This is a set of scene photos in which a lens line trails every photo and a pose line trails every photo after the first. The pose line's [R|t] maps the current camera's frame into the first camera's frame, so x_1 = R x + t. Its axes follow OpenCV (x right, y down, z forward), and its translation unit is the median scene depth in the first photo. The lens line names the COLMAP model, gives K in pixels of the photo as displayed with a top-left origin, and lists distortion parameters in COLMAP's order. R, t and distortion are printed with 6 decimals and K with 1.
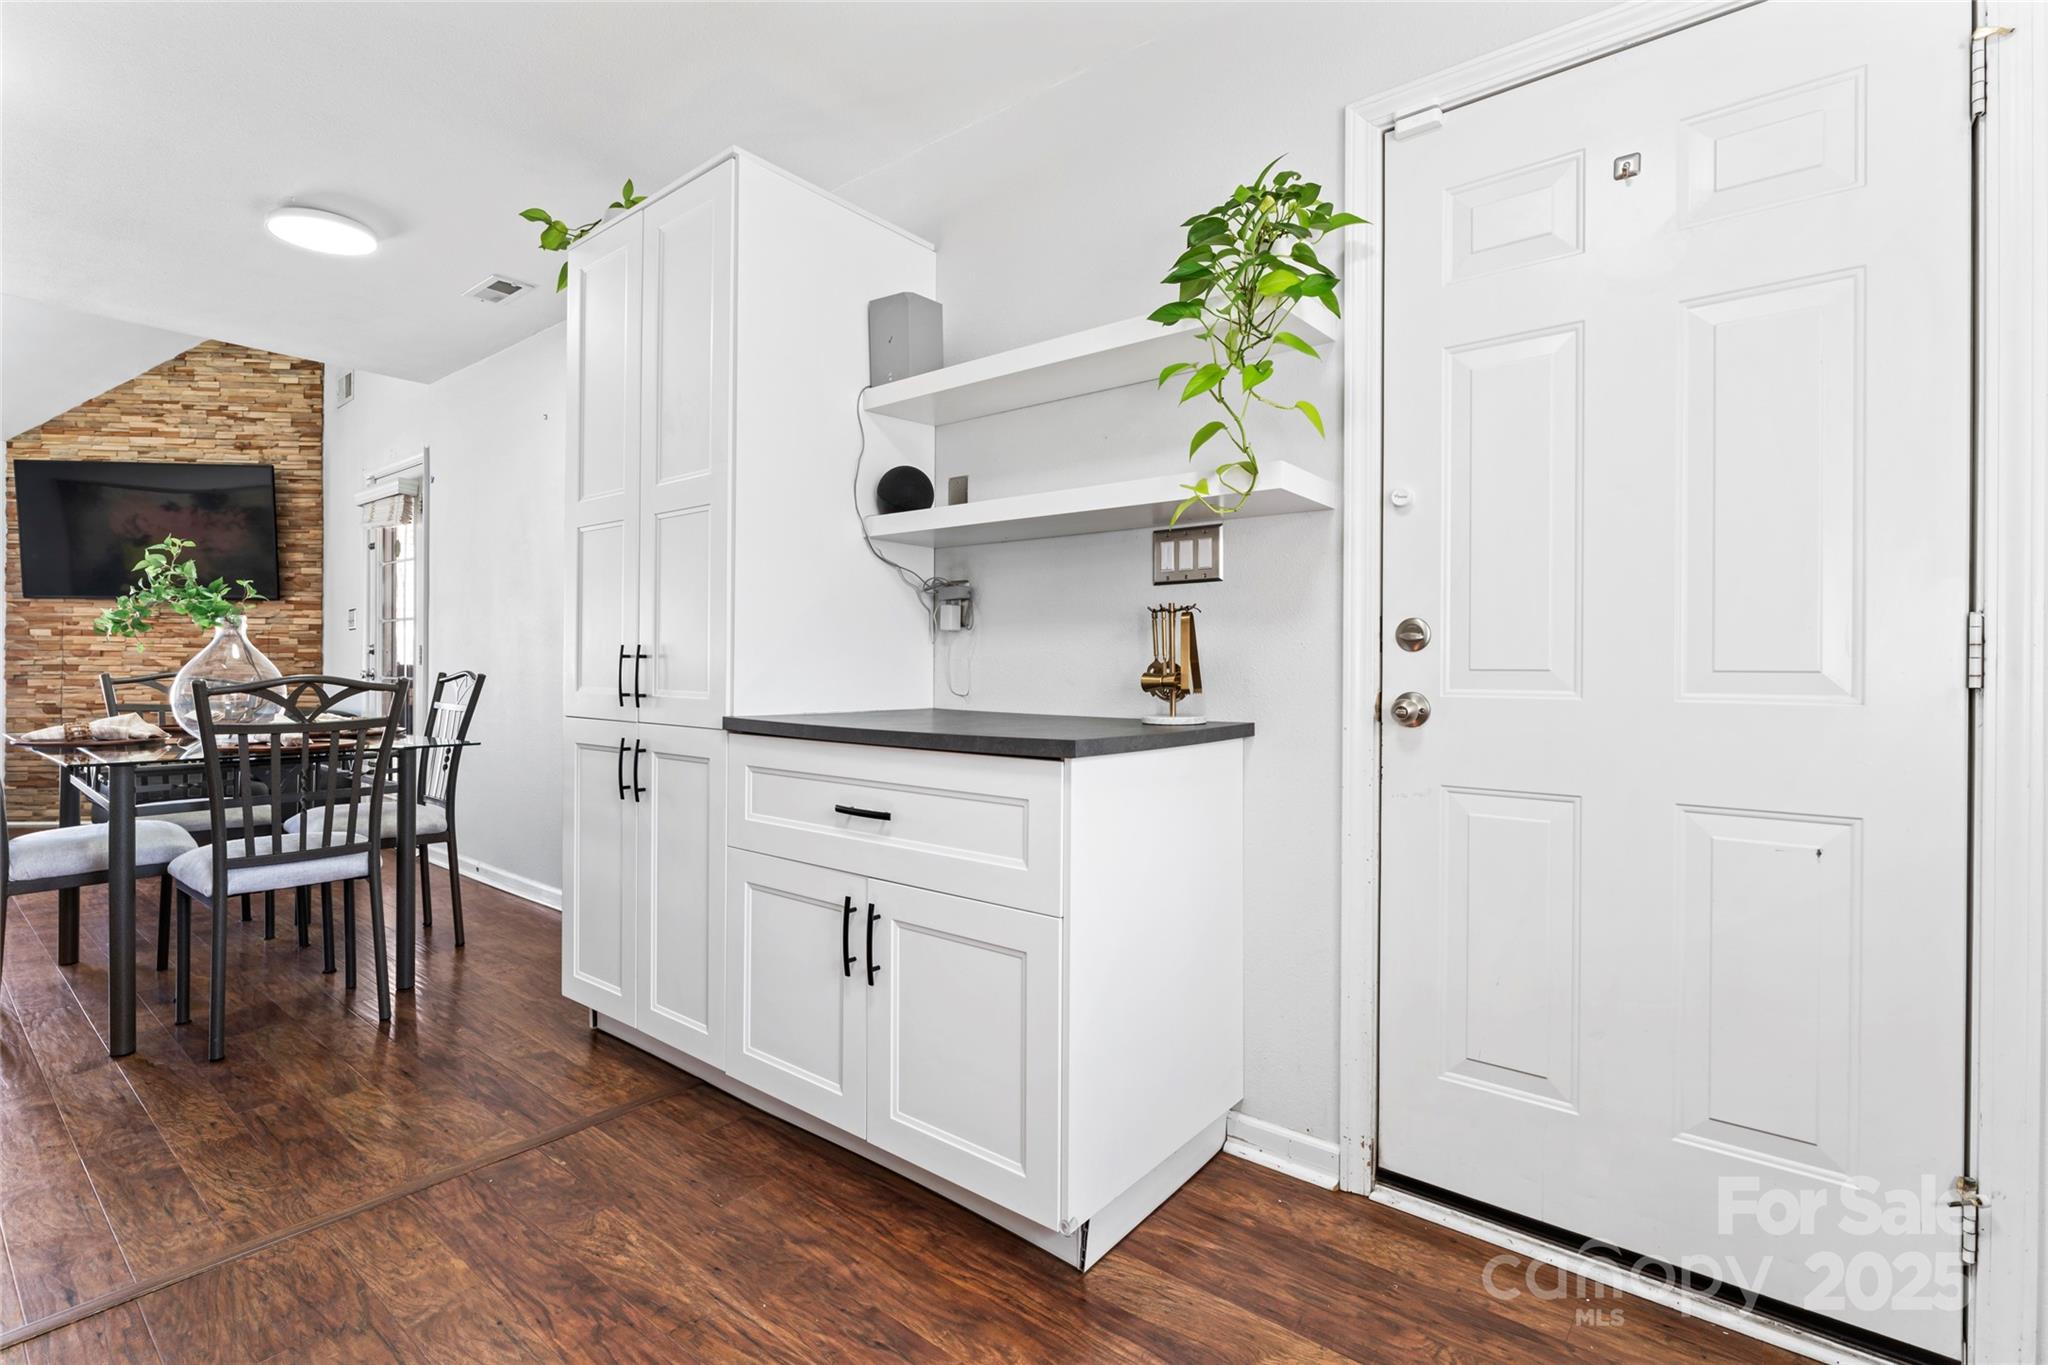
lens RADIAL K [[931.9, 0, 1018.5], [0, 931.9, 672.8], [0, 0, 1]] dist [-0.005843, 0.000882]
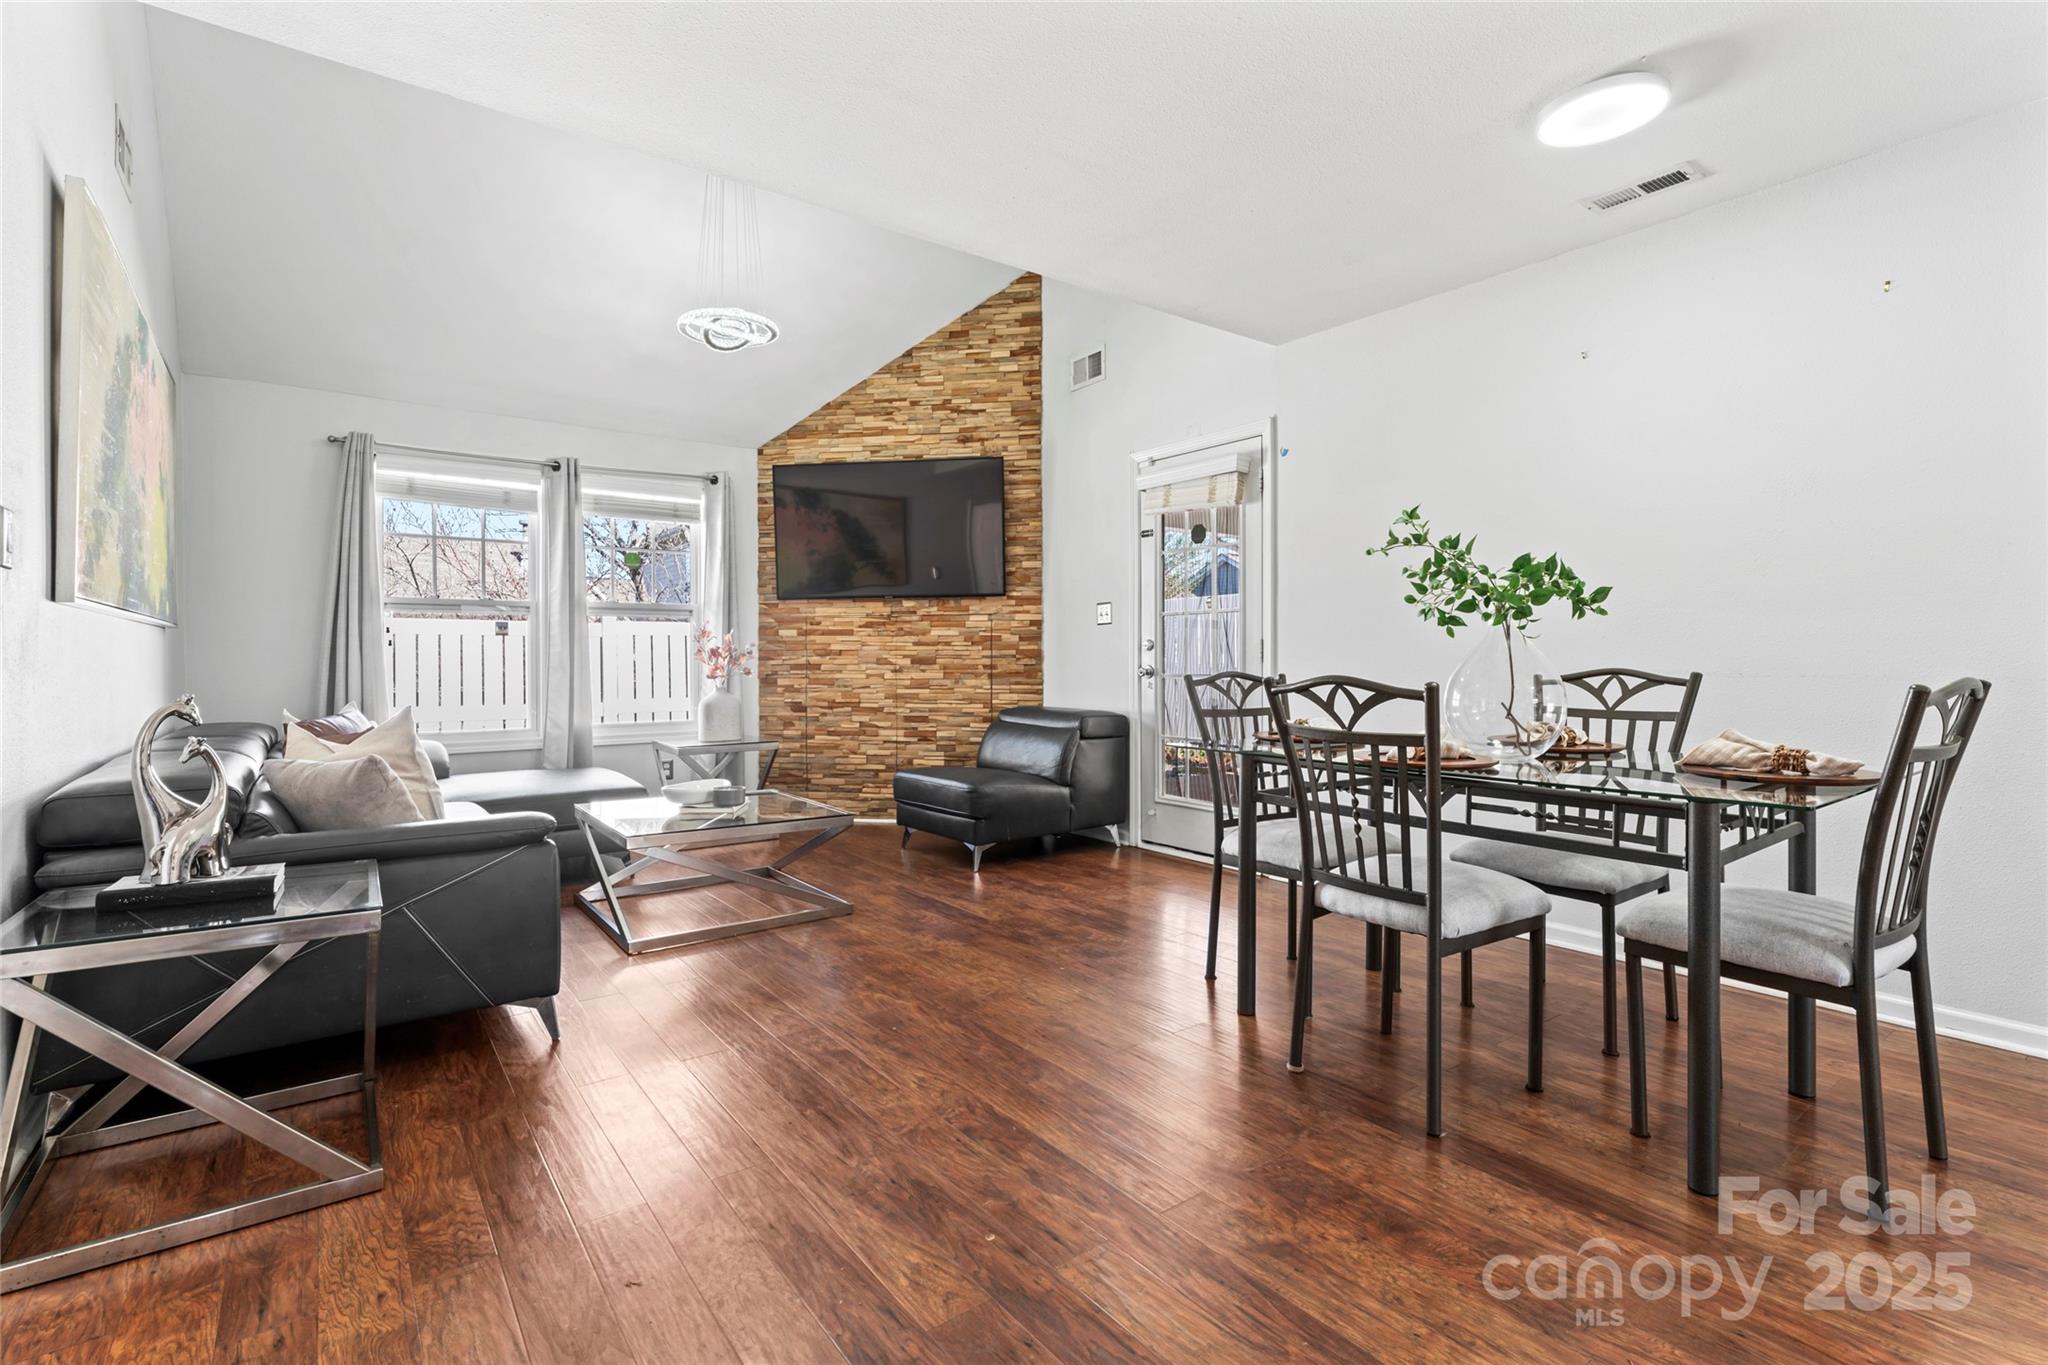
lens RADIAL K [[931.9, 0, 1030.6], [0, 931.9, 667.9], [0, 0, 1]] dist [-0.005843, 0.000882]
pose [[0.969919, -0.008044, -0.243295, -0.535066], [0.009322, 0.999948, 0.004100, -0.006478], [0.243249, -0.006245, 0.969944, 0.062256]]
